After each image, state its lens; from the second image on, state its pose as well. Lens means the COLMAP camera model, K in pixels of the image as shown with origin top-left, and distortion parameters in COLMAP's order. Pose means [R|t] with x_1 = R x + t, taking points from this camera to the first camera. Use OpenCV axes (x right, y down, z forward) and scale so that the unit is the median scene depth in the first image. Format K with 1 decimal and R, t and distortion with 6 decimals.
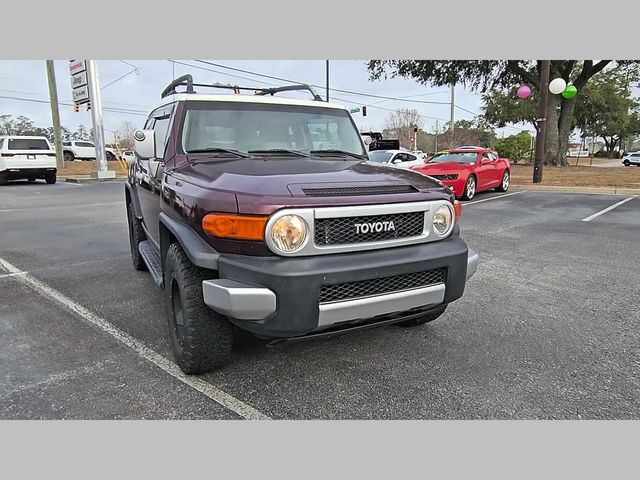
lens RADIAL K [[438.7, 0, 311.5], [0, 438.7, 237.0], [0, 0, 1]] dist [0.009701, -0.006454]
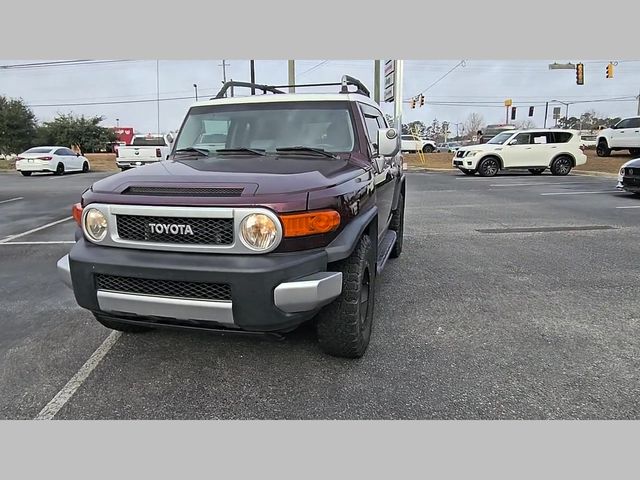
lens RADIAL K [[438.7, 0, 308.9], [0, 438.7, 236.6], [0, 0, 1]] dist [0.009701, -0.006454]
pose [[0.728745, 0.124203, -0.673427, 0.793780], [-0.111808, 0.991798, 0.061930, -0.077191], [0.675596, 0.030163, 0.736655, 0.366597]]
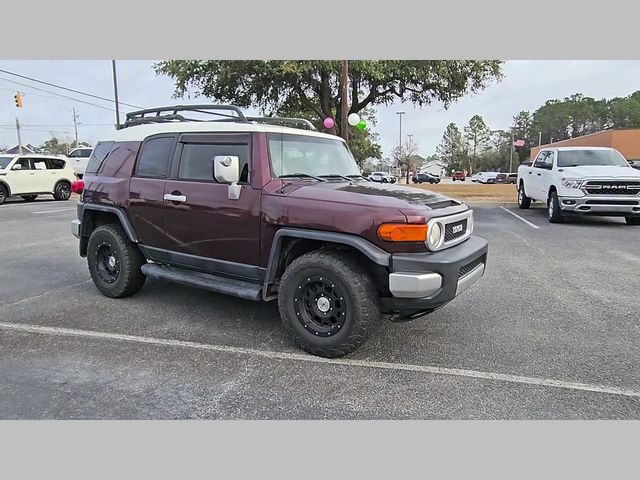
lens RADIAL K [[438.7, 0, 313.7], [0, 438.7, 239.4], [0, 0, 1]] dist [0.009701, -0.006454]
pose [[0.870782, -0.066165, 0.487197, -0.773308], [0.081833, 0.996586, -0.010919, -0.007836], [-0.484812, 0.049377, 0.873224, -0.051583]]
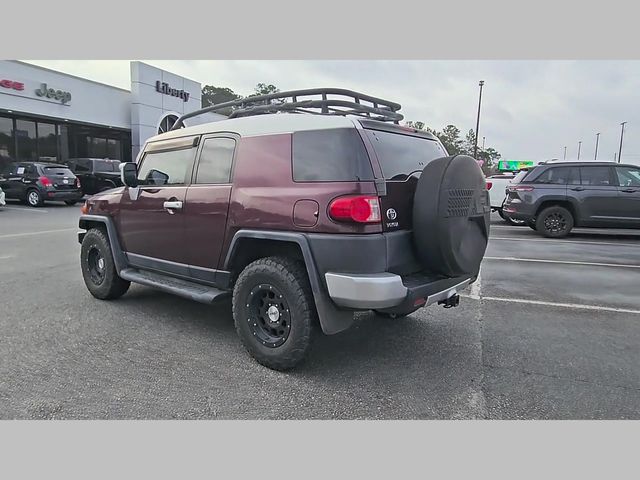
lens RADIAL K [[439.6, 0, 314.4], [0, 439.6, 240.9], [0, 0, 1]] dist [0.008399, 0.003749]
pose [[-0.923585, 0.037640, -0.381542, 0.151047], [-0.086101, 0.949386, 0.302080, -0.527827], [0.373601, 0.311848, -0.873598, 2.759170]]
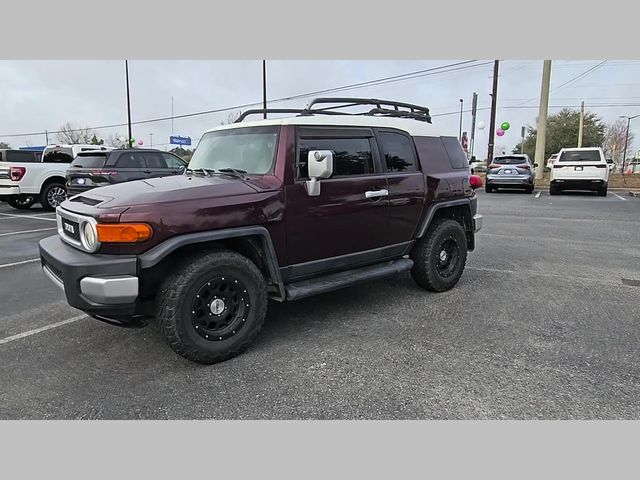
lens RADIAL K [[438.7, 0, 311.3], [0, 438.7, 238.7], [0, 0, 1]] dist [0.009701, -0.006454]
pose [[0.215047, 0.158170, -0.963710, 1.236118], [-0.175012, 0.977064, 0.121309, -0.217098], [0.960794, 0.142573, 0.237796, 1.067968]]
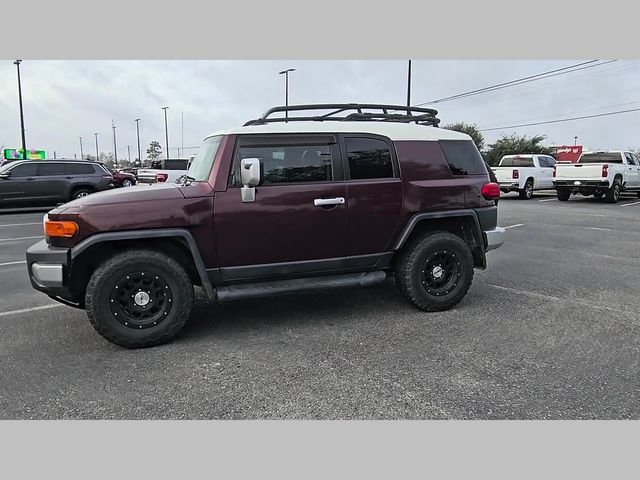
lens RADIAL K [[439.6, 0, 313.3], [0, 439.6, 239.8], [0, 0, 1]] dist [0.008399, 0.003749]
pose [[-0.148492, 0.150243, -0.977434, 1.264939], [-0.175312, 0.968737, 0.175540, -0.327398], [0.973250, 0.197422, -0.117510, 1.649318]]
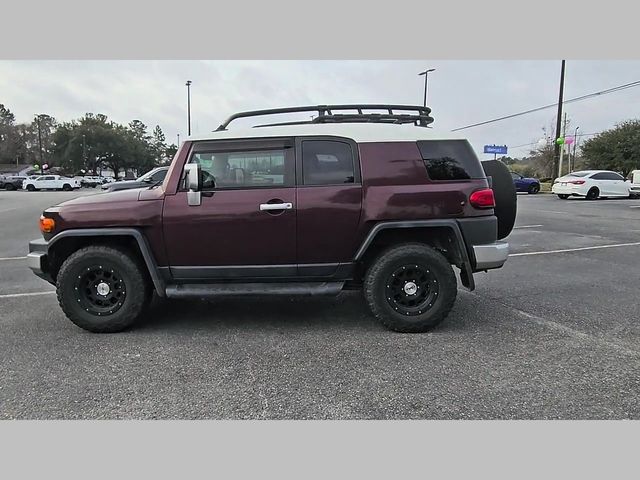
lens RADIAL K [[439.6, 0, 310.7], [0, 439.6, 240.4], [0, 0, 1]] dist [0.008399, 0.003749]
pose [[-0.473673, 0.126908, -0.871509, 1.056990], [-0.155819, 0.961876, 0.224756, -0.419052], [0.866807, 0.242258, -0.435840, 2.153512]]
